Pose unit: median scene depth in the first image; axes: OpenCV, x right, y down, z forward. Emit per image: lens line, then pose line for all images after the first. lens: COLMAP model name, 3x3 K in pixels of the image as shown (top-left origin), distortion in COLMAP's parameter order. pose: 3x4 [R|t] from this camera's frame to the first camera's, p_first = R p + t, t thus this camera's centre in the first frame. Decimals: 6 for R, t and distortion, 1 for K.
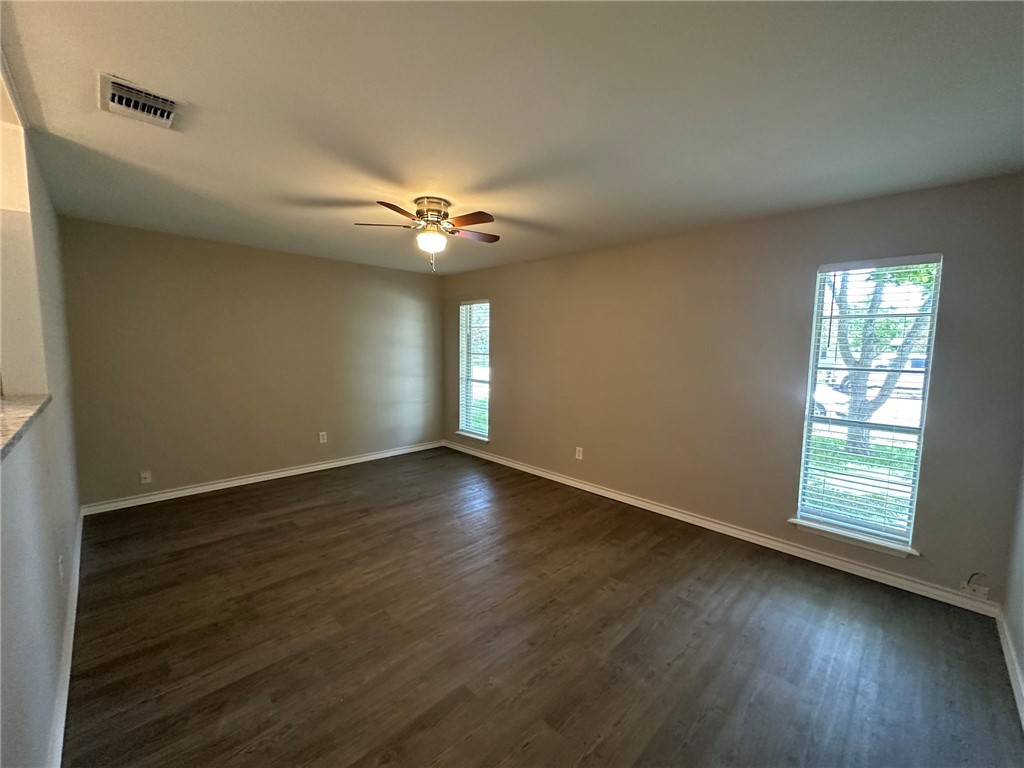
lens RADIAL K [[408.7, 0, 512.8], [0, 408.7, 383.7], [0, 0, 1]] dist [-0.003085, -0.000283]
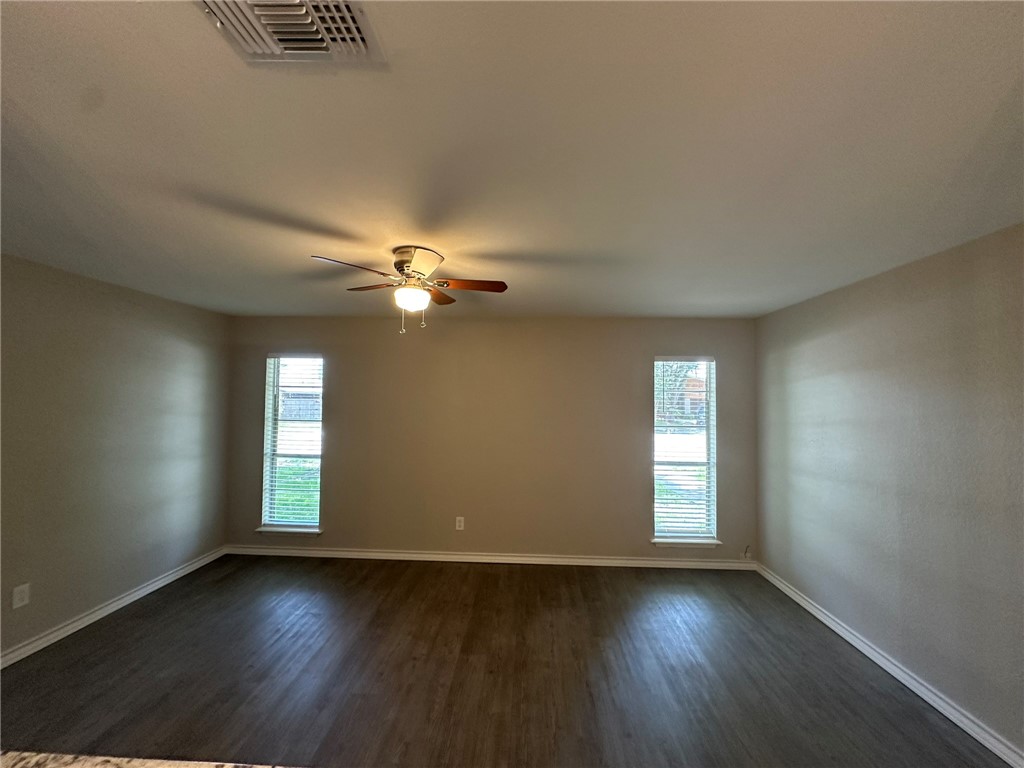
lens RADIAL K [[408.7, 0, 511.2], [0, 408.7, 382.8], [0, 0, 1]] dist [-0.003085, -0.000283]
pose [[0.739158, 0.018127, 0.673288, -0.460984], [0.063059, 0.993384, -0.095973, -0.066060], [-0.670573, 0.113396, 0.733125, 0.213410]]
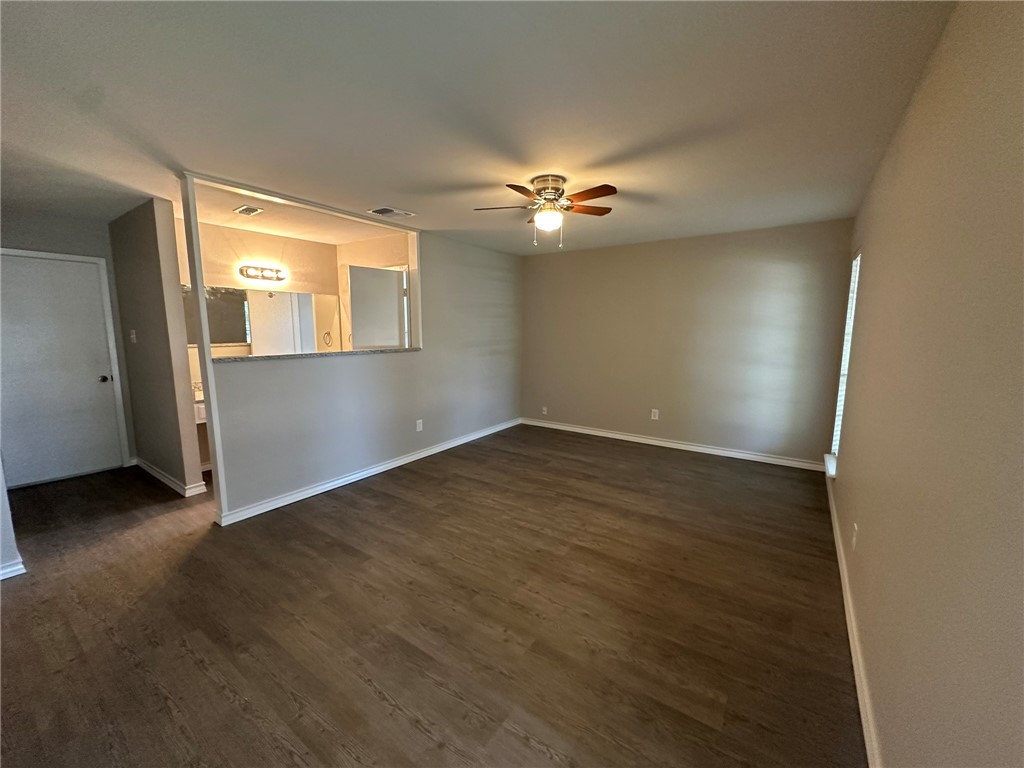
lens RADIAL K [[408.7, 0, 513.2], [0, 408.7, 385.6], [0, 0, 1]] dist [-0.003085, -0.000283]
pose [[0.175862, 0.123311, -0.976661, 0.635849], [-0.088768, 0.990068, 0.109020, -0.031575], [0.980404, 0.067524, 0.185061, 0.575323]]
